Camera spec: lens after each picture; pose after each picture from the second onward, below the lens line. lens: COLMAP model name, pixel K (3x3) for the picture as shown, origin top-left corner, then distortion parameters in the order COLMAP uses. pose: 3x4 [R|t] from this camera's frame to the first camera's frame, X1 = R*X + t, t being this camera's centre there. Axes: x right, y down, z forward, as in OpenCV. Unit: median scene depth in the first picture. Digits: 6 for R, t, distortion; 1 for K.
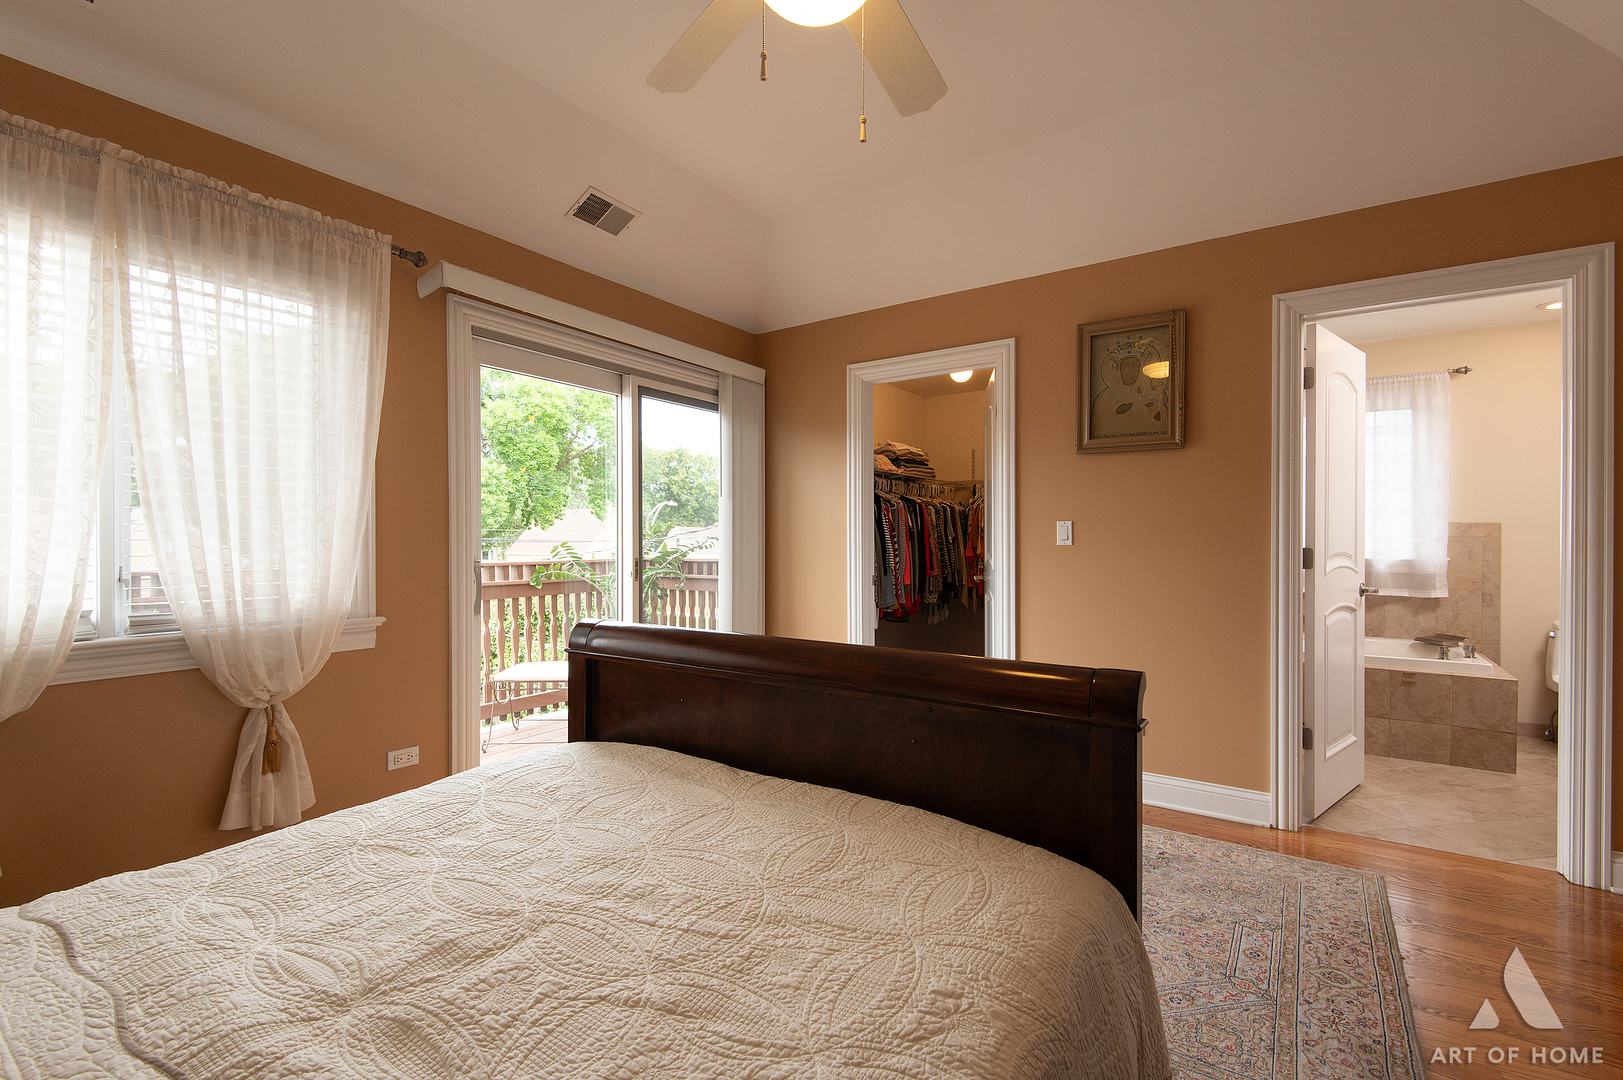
lens RADIAL K [[724.4, 0, 811.3], [0, 724.4, 544.6], [0, 0, 1]] dist [0.014614, -0.007458]
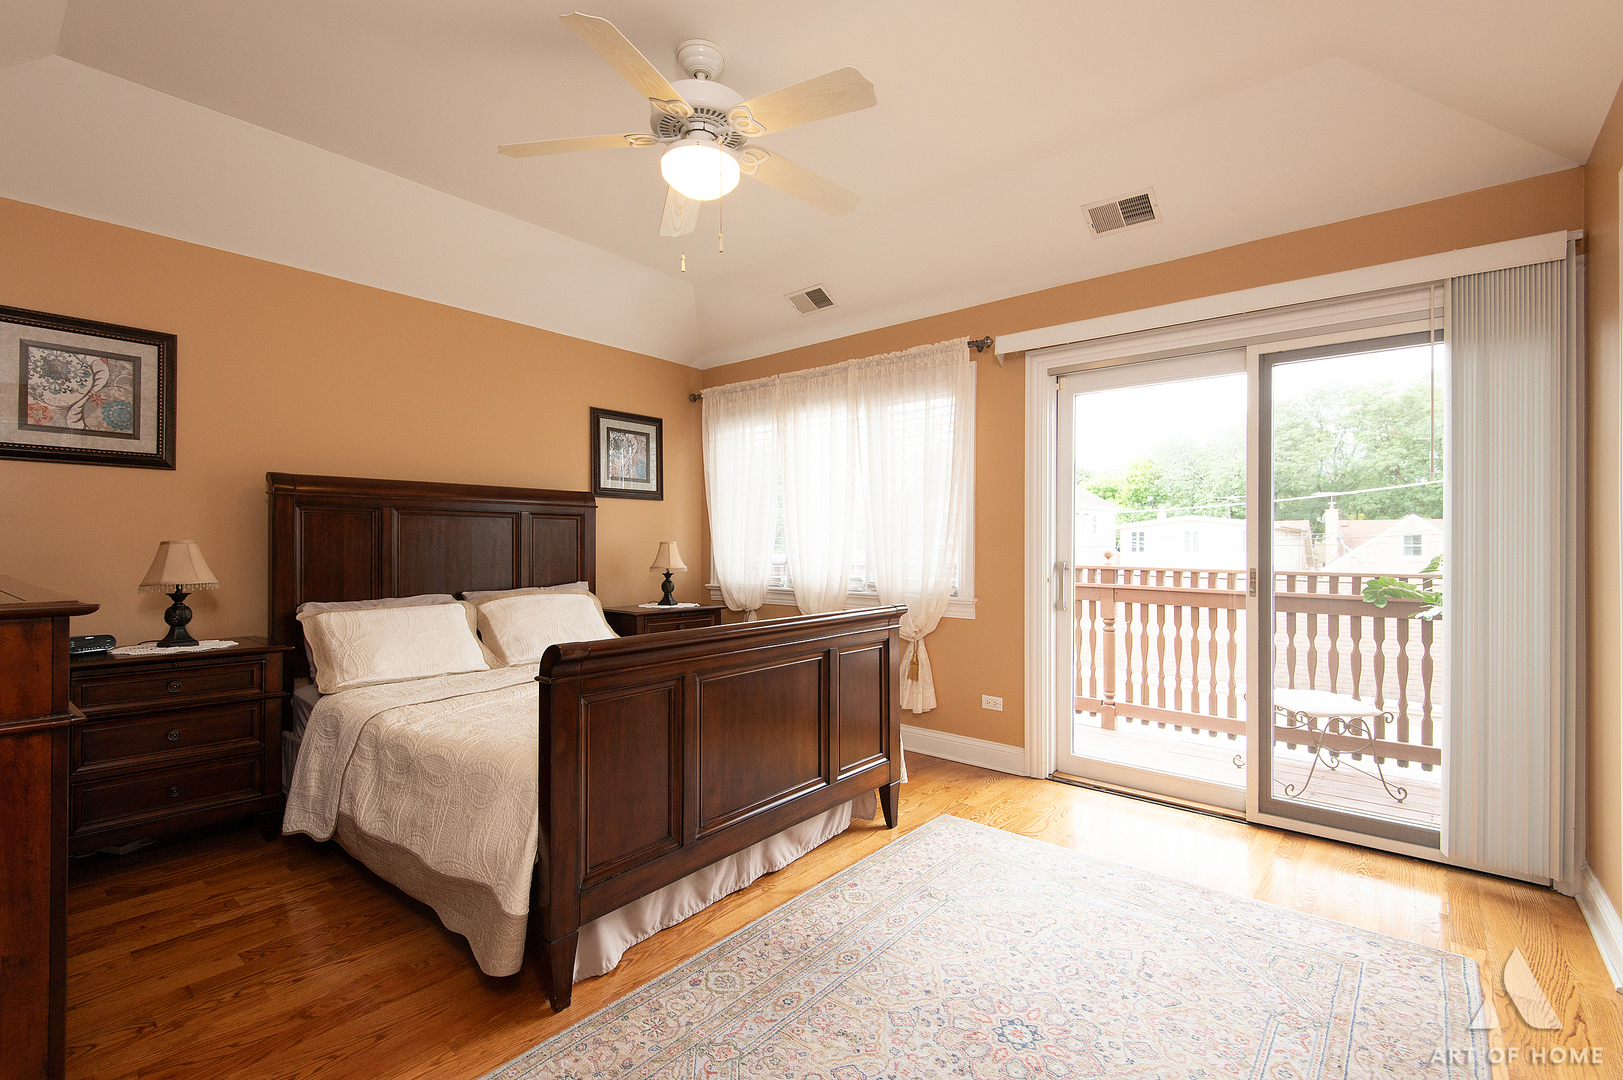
lens RADIAL K [[724.4, 0, 811.5], [0, 724.4, 540.9], [0, 0, 1]] dist [0.014614, -0.007458]
pose [[-0.096778, -0.008916, -0.995266, 0.857900], [-0.010849, 0.999910, -0.007902, 0.000949], [0.995247, 0.010032, -0.096866, 0.800489]]
